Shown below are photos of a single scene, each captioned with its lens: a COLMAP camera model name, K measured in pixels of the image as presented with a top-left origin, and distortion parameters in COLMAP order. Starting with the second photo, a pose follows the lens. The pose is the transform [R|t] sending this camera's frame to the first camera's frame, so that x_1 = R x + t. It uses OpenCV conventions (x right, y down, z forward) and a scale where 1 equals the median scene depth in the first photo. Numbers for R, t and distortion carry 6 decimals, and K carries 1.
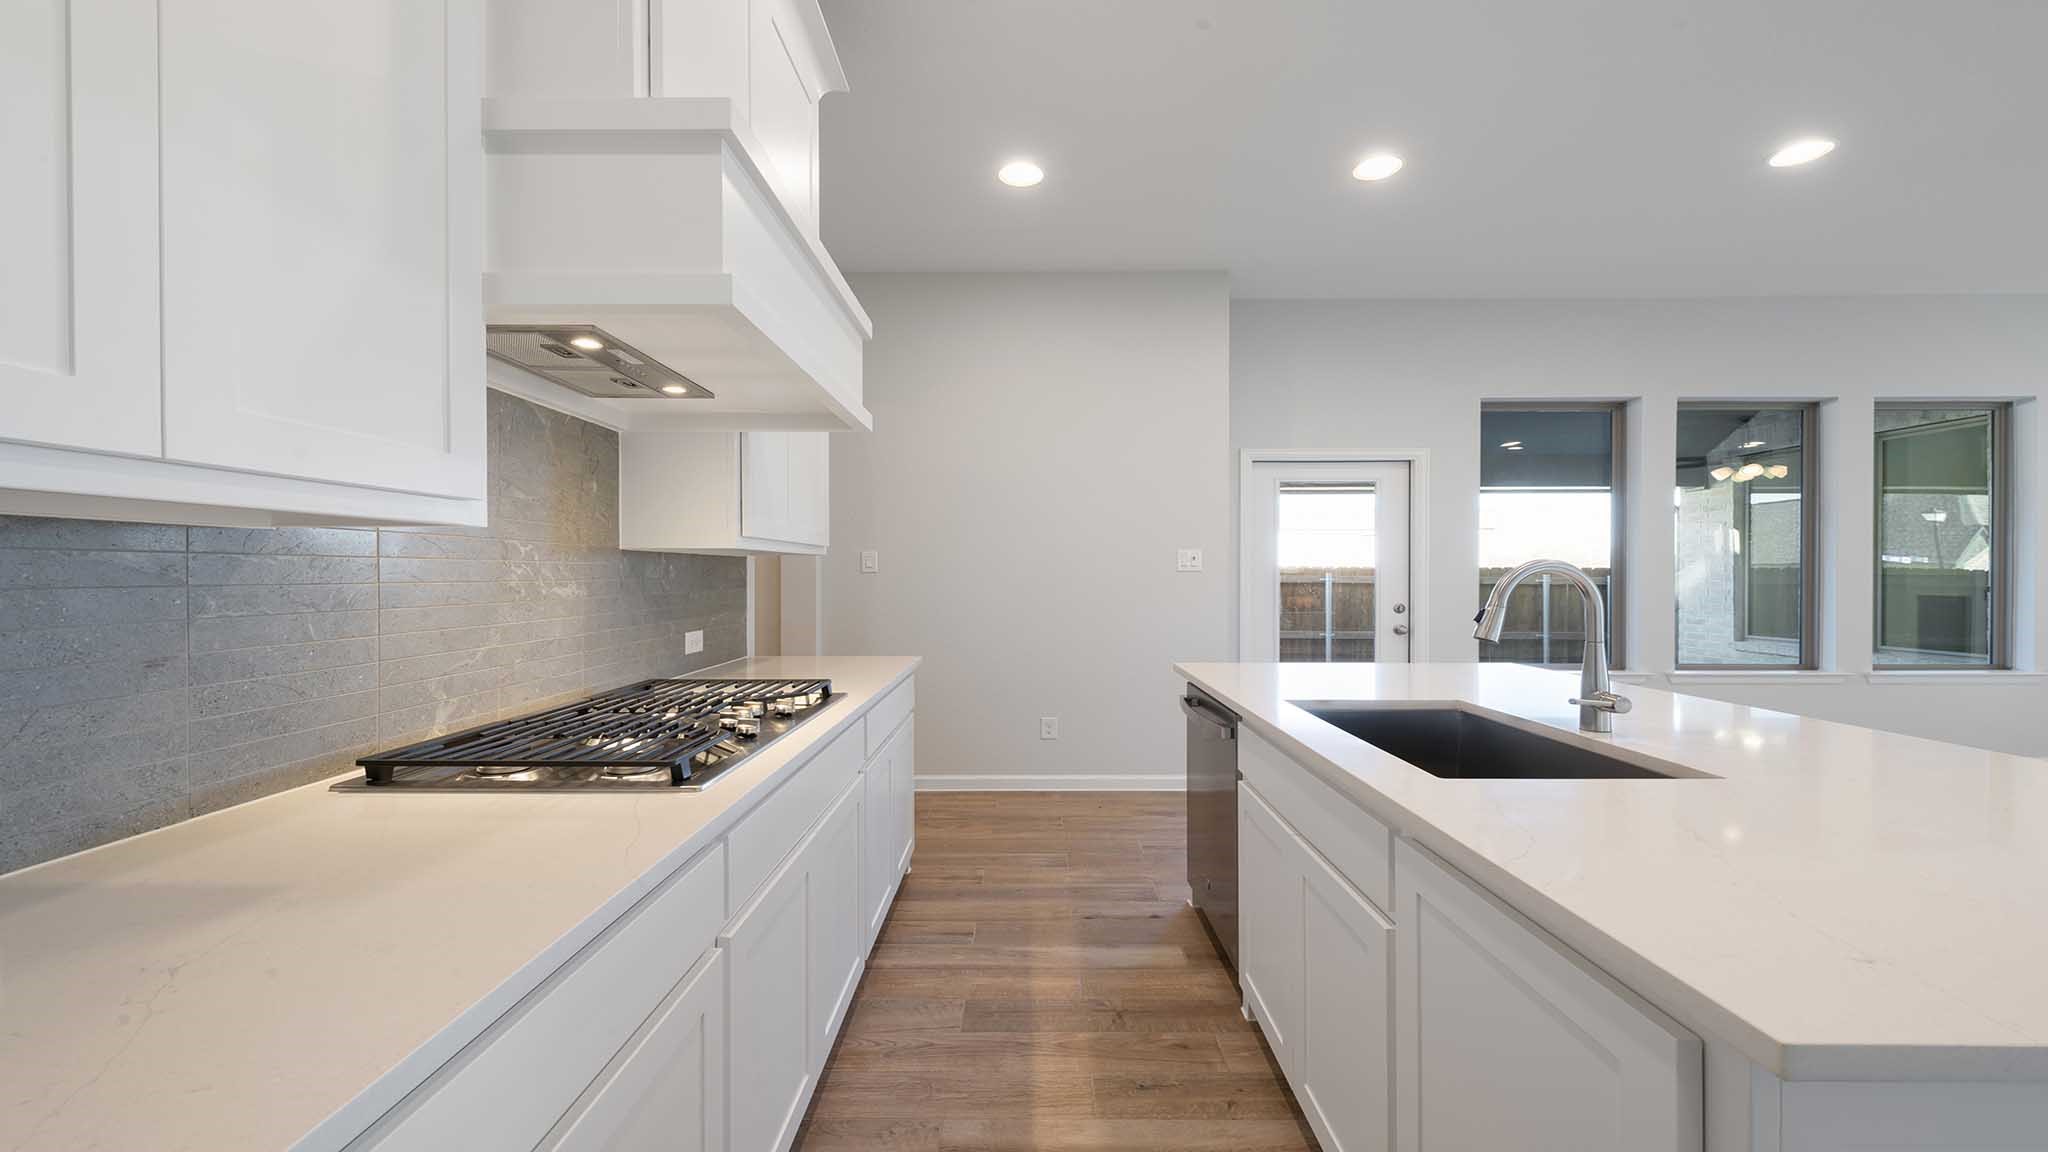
lens RADIAL K [[816.9, 0, 1028.9], [0, 816.9, 581.2], [0, 0, 1]] dist [-0.001095, -0.000271]
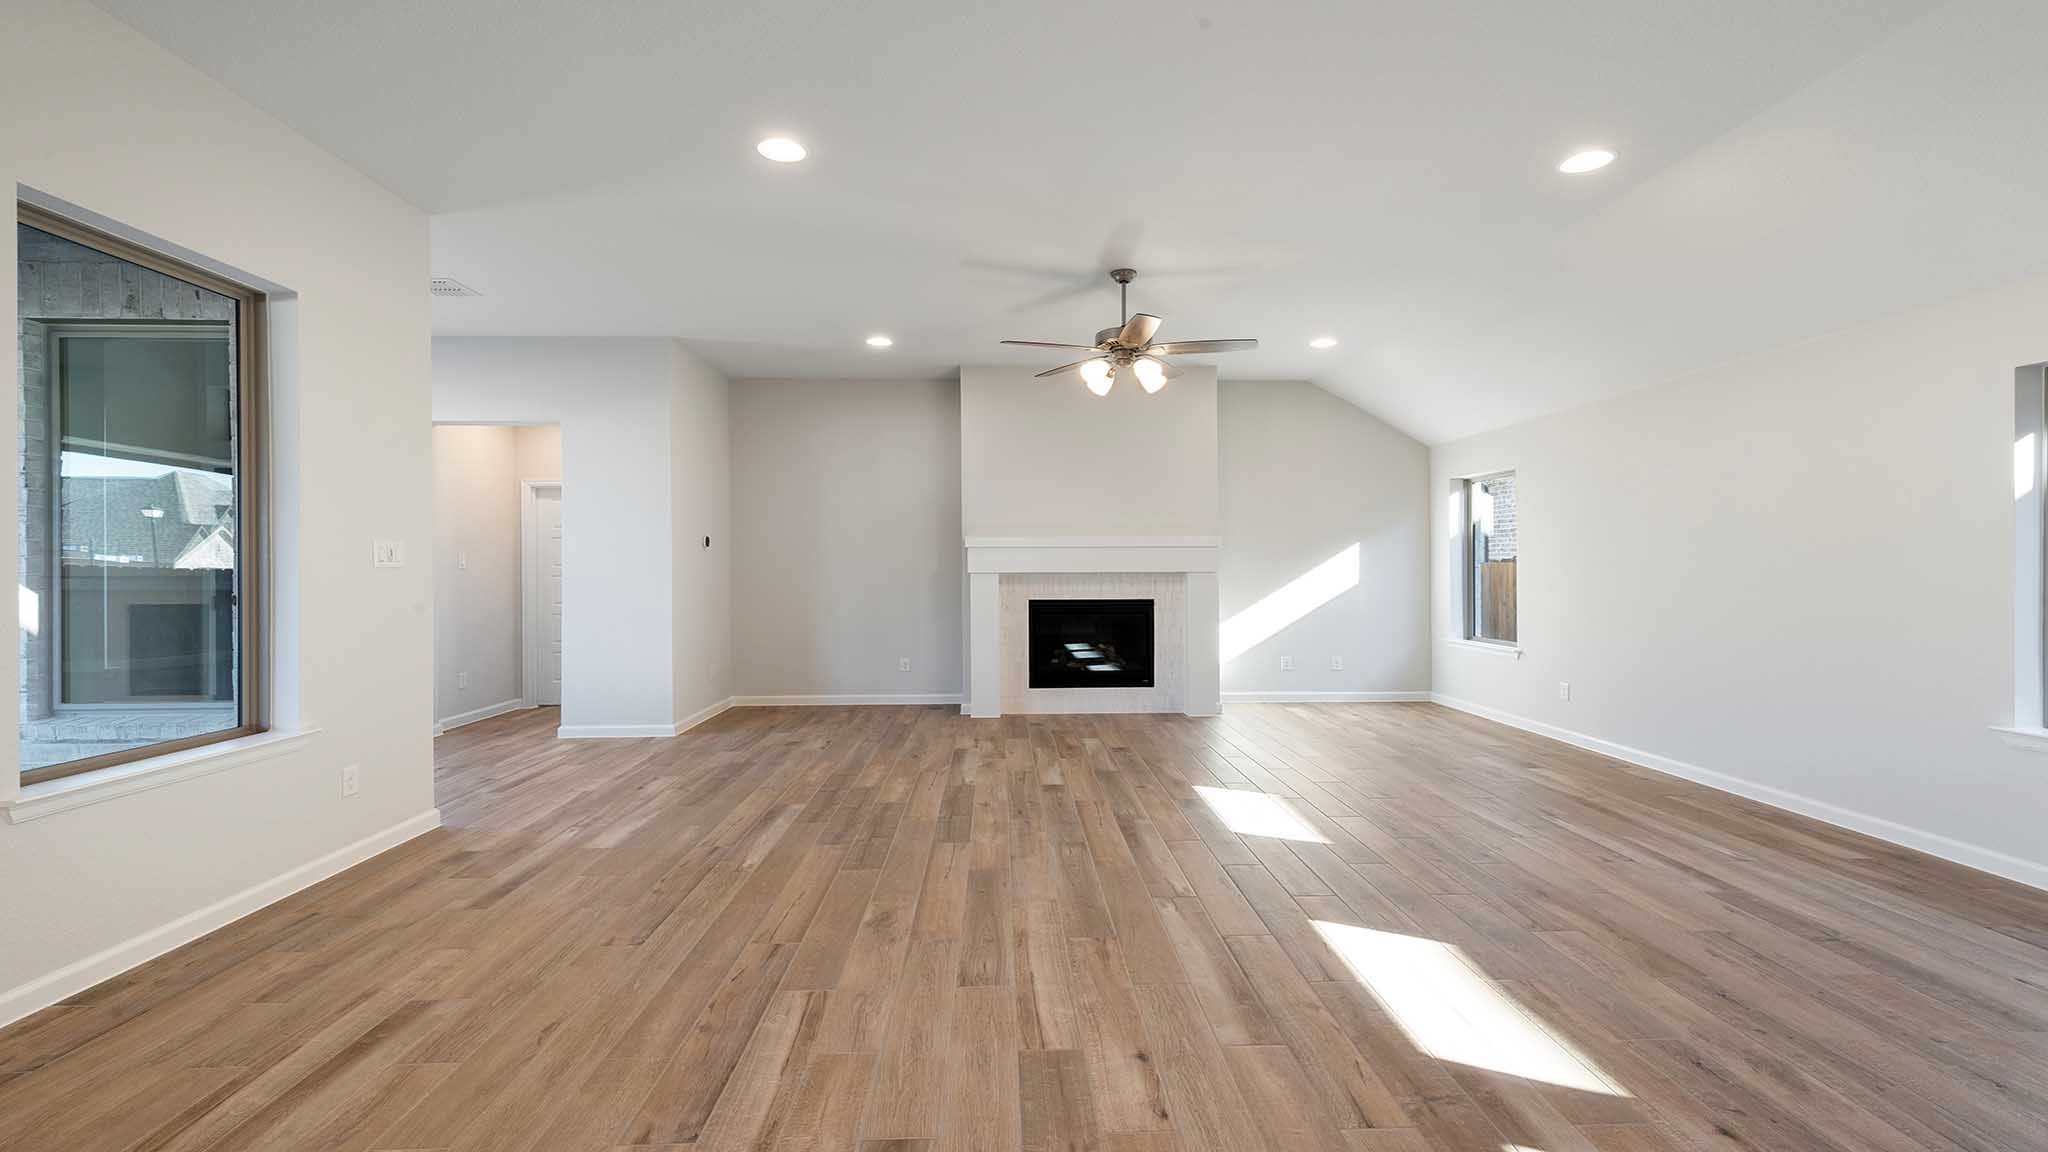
lens RADIAL K [[911.4, 0, 1030.2], [0, 911.4, 581.7], [0, 0, 1]] dist [0.001789, 0.000147]
pose [[-0.032738, -0.003779, 0.999457, 0.500486], [0.004313, 0.999983, 0.003922, -0.002395], [-0.999455, 0.004439, -0.032721, 0.447905]]
